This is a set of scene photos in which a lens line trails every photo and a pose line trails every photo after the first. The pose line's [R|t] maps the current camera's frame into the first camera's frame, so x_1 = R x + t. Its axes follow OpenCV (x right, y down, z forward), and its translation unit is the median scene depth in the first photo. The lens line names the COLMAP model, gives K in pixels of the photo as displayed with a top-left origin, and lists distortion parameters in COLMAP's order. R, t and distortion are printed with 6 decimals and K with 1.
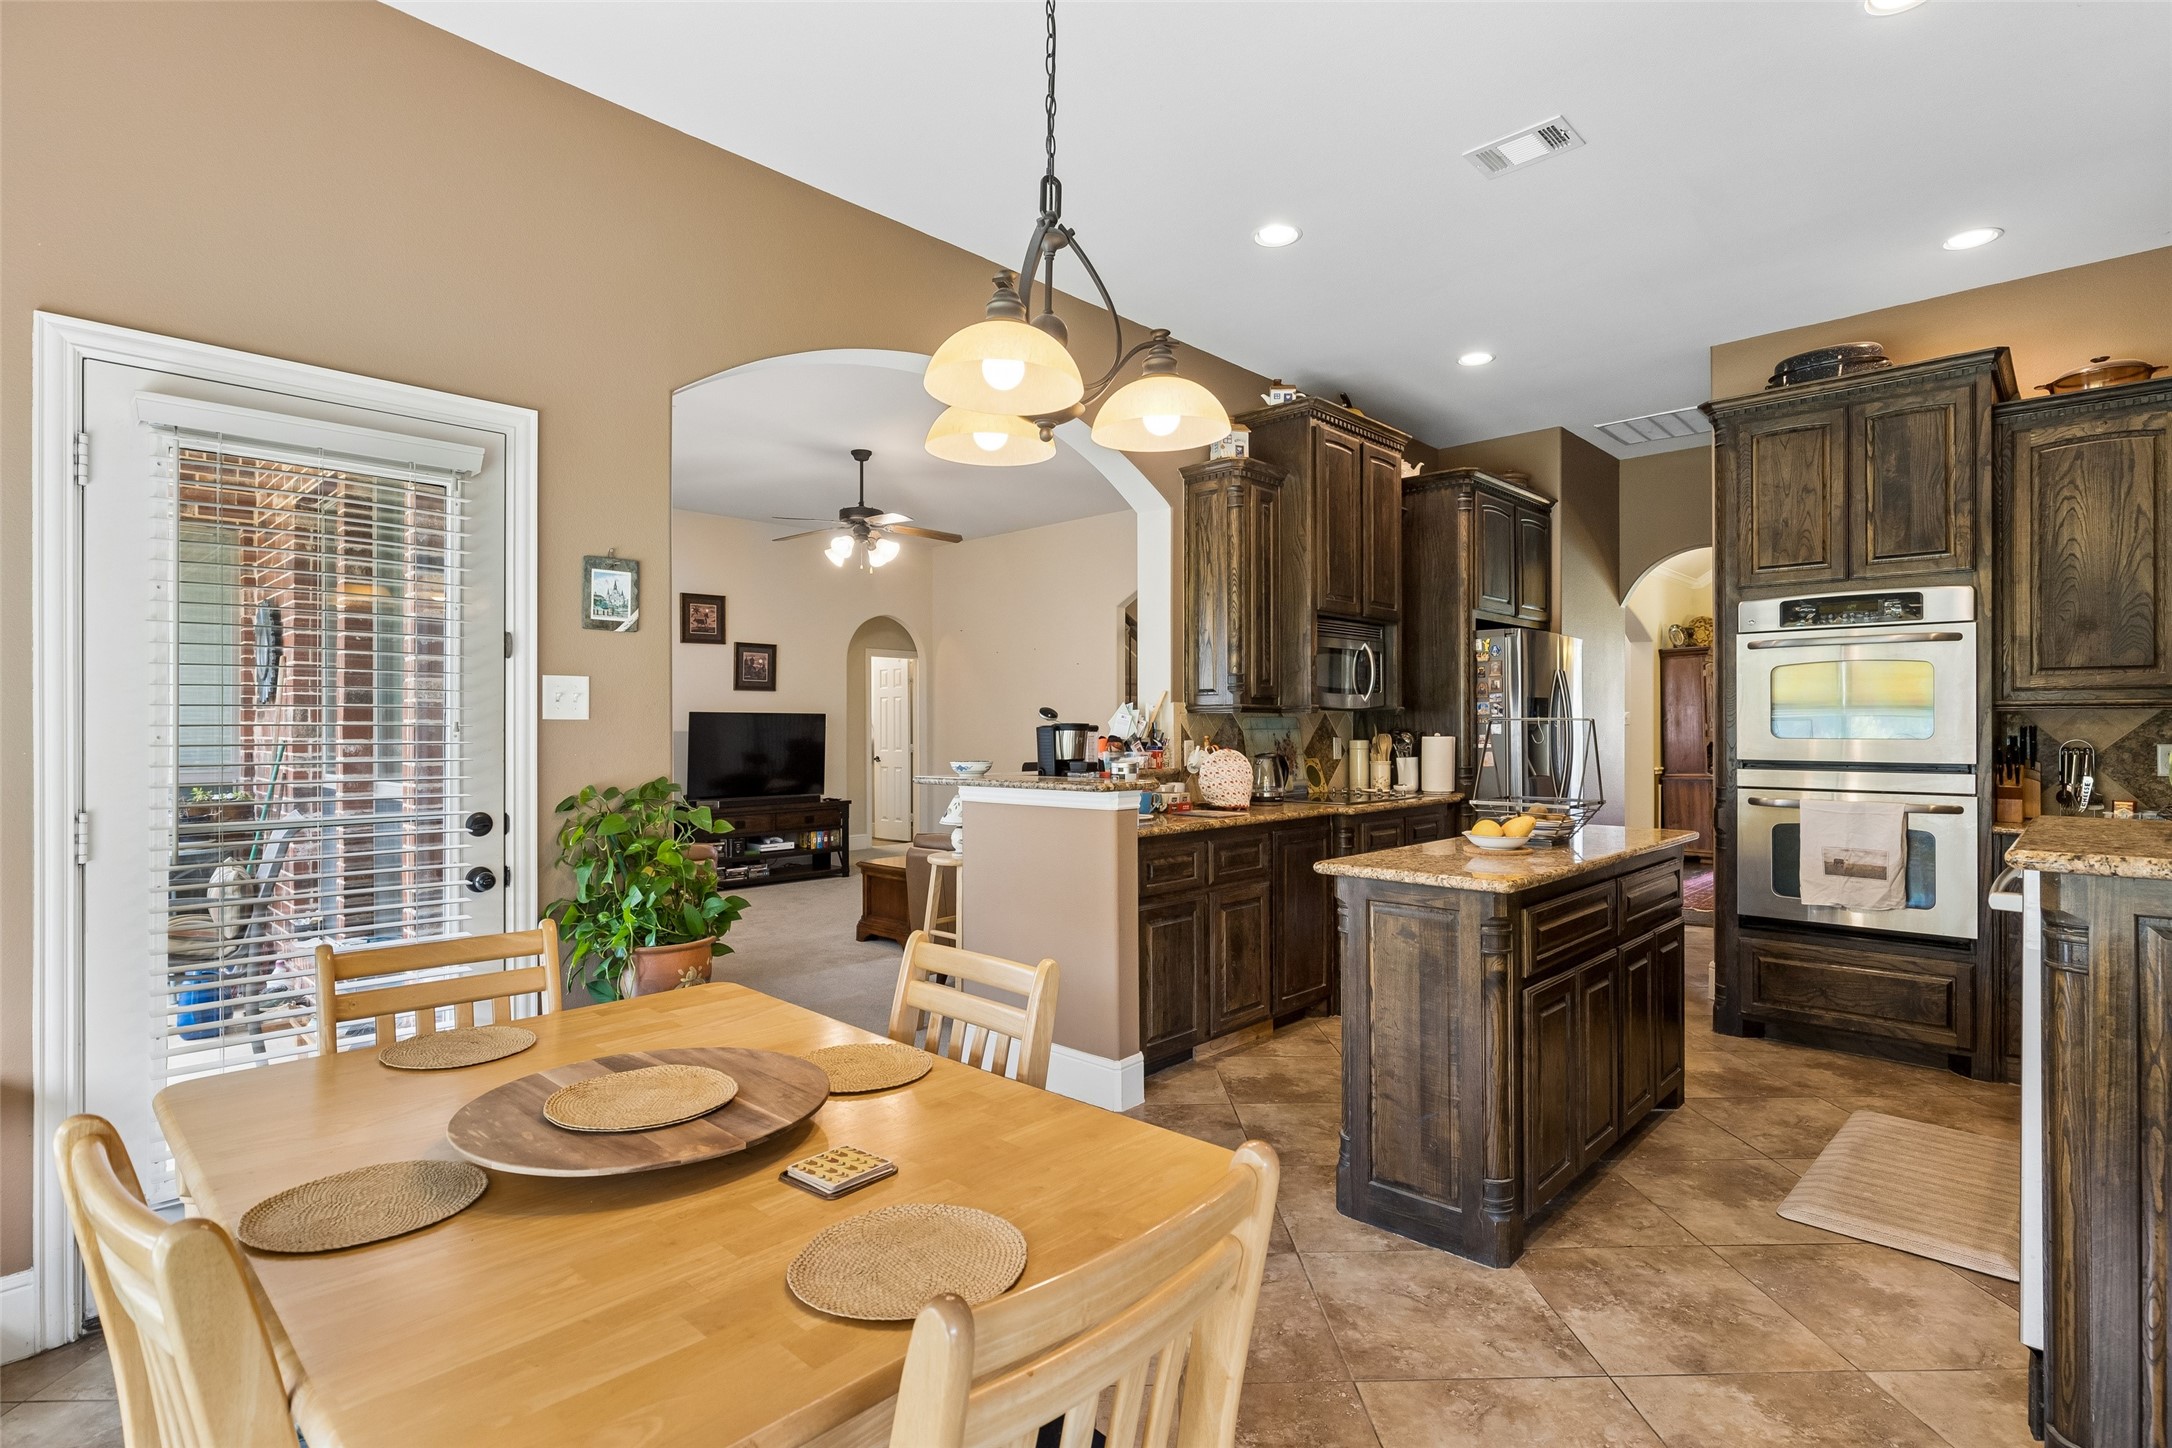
lens RADIAL K [[1078.4, 0, 1081.3], [0, 1078.4, 727.3], [0, 0, 1]] dist [-0.001490, -0.000465]
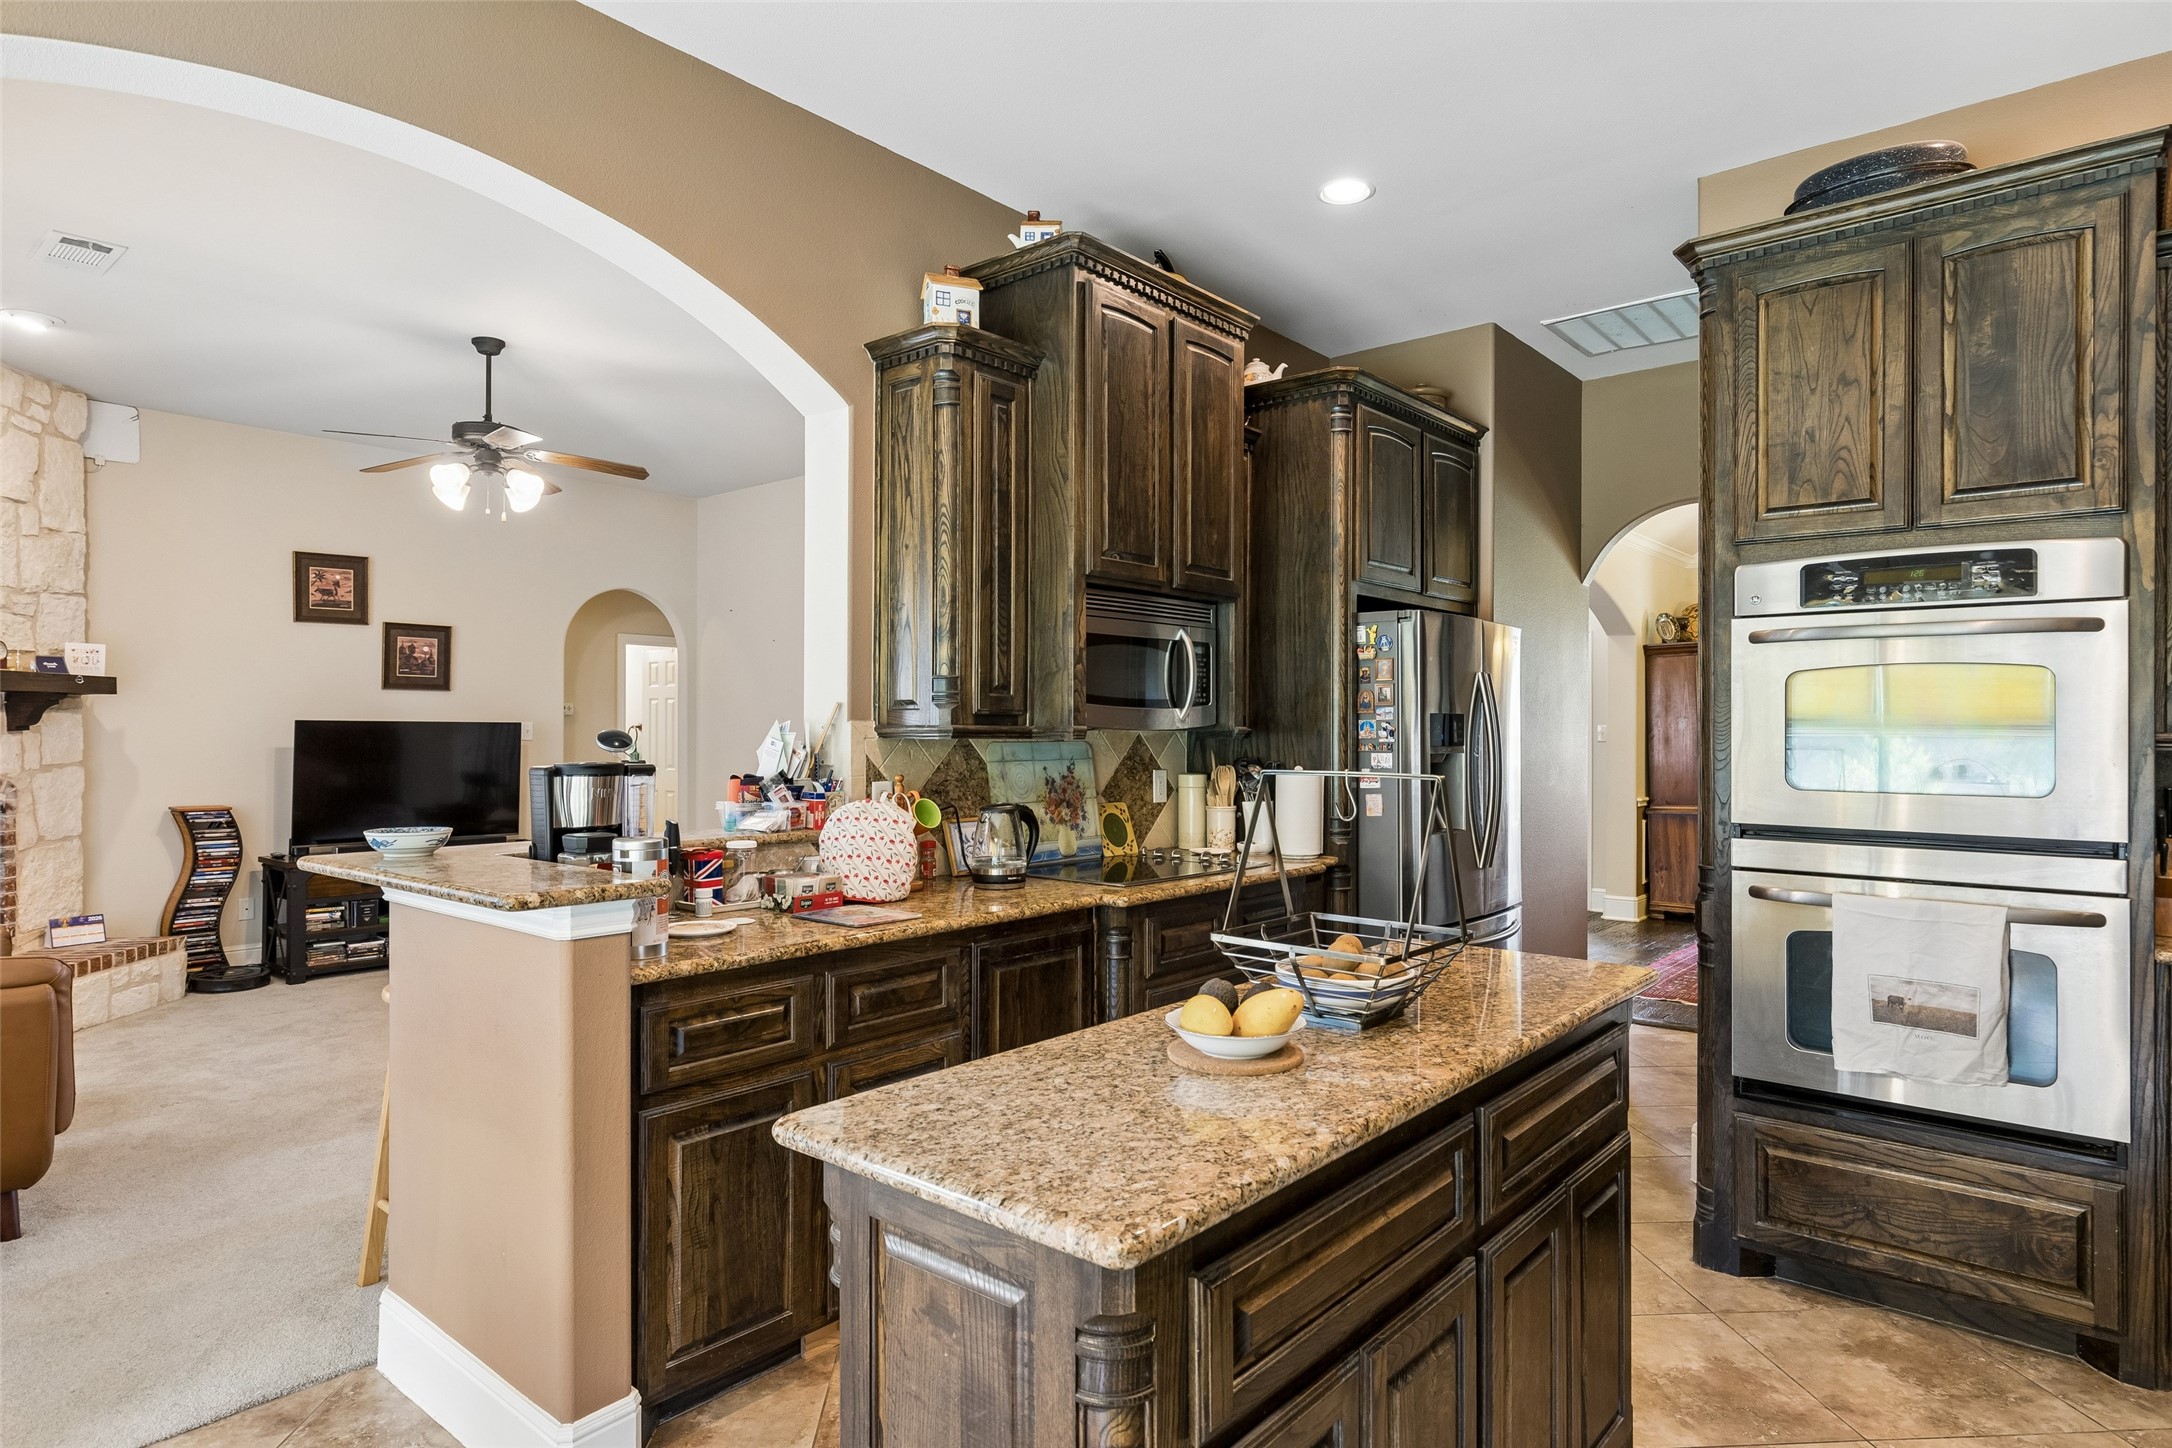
lens RADIAL K [[1225.6, 0, 1095.3], [0, 1225.6, 725.0], [0, 0, 1]] dist [0.006635, 0.001684]
pose [[0.998211, 0.006053, 0.059489, 0.185081], [-0.005832, 0.999975, -0.003887, -0.018975], [-0.059511, 0.003533, 0.998221, 0.291945]]
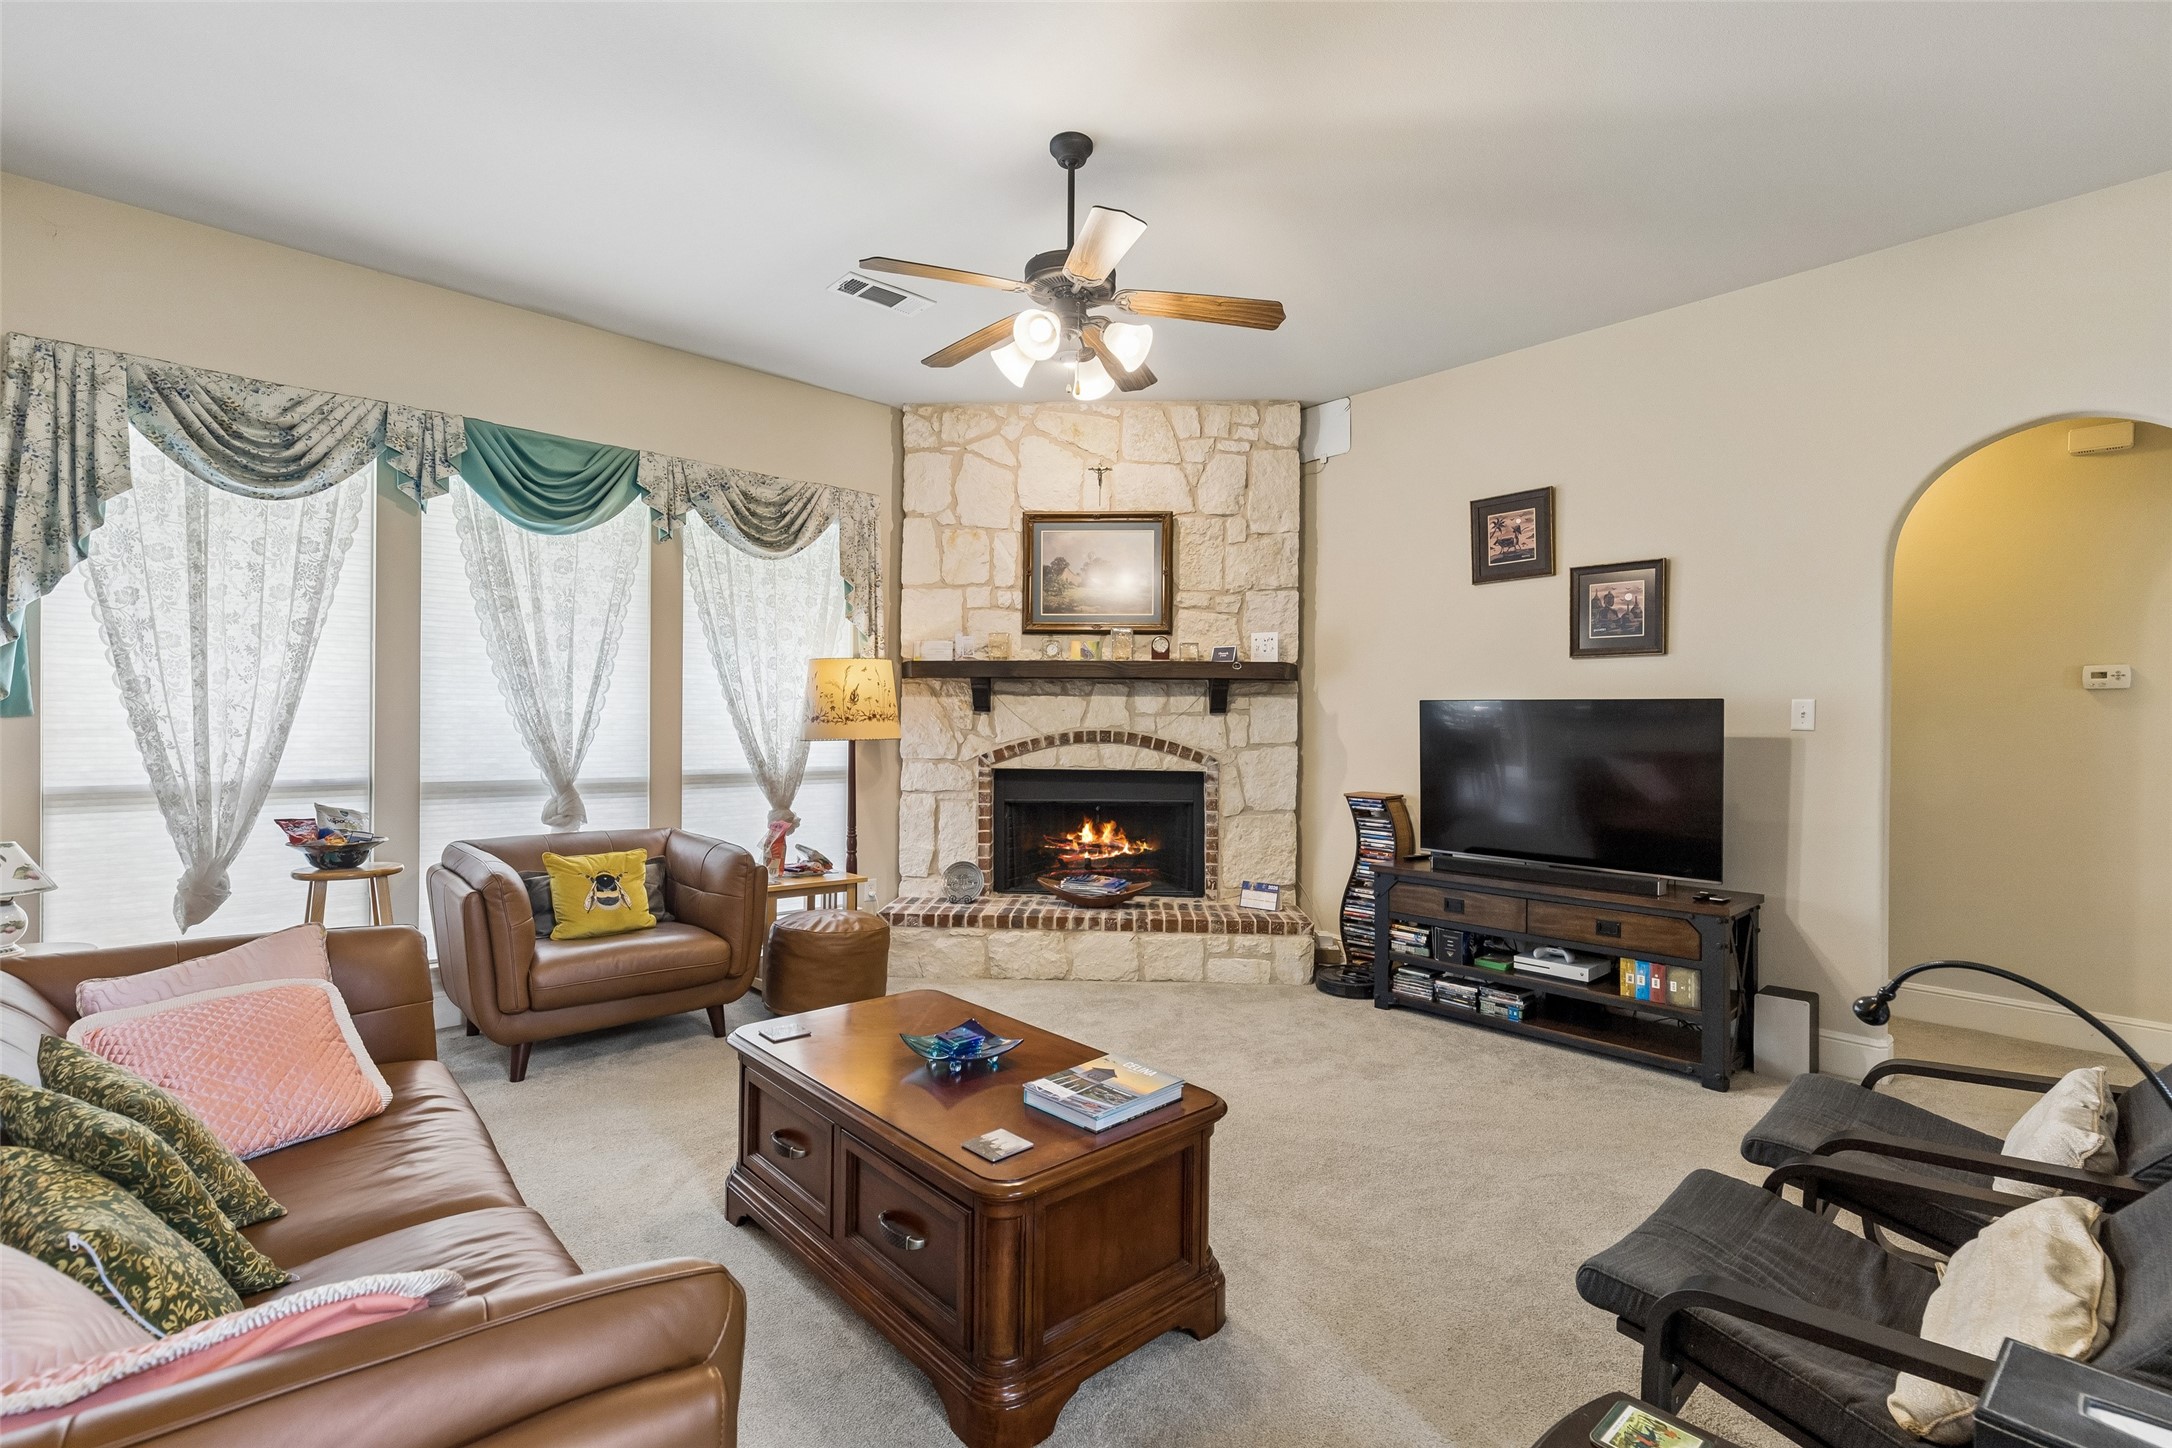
lens RADIAL K [[991.1, 0, 1104.6], [0, 991.1, 724.1], [0, 0, 1]] dist [0.012141, -0.001949]
pose [[-0.045272, 0.002450, -0.998972, 0.329811], [-0.011265, 0.999932, 0.002963, -0.001458], [0.998911, 0.011388, -0.045241, 1.448108]]
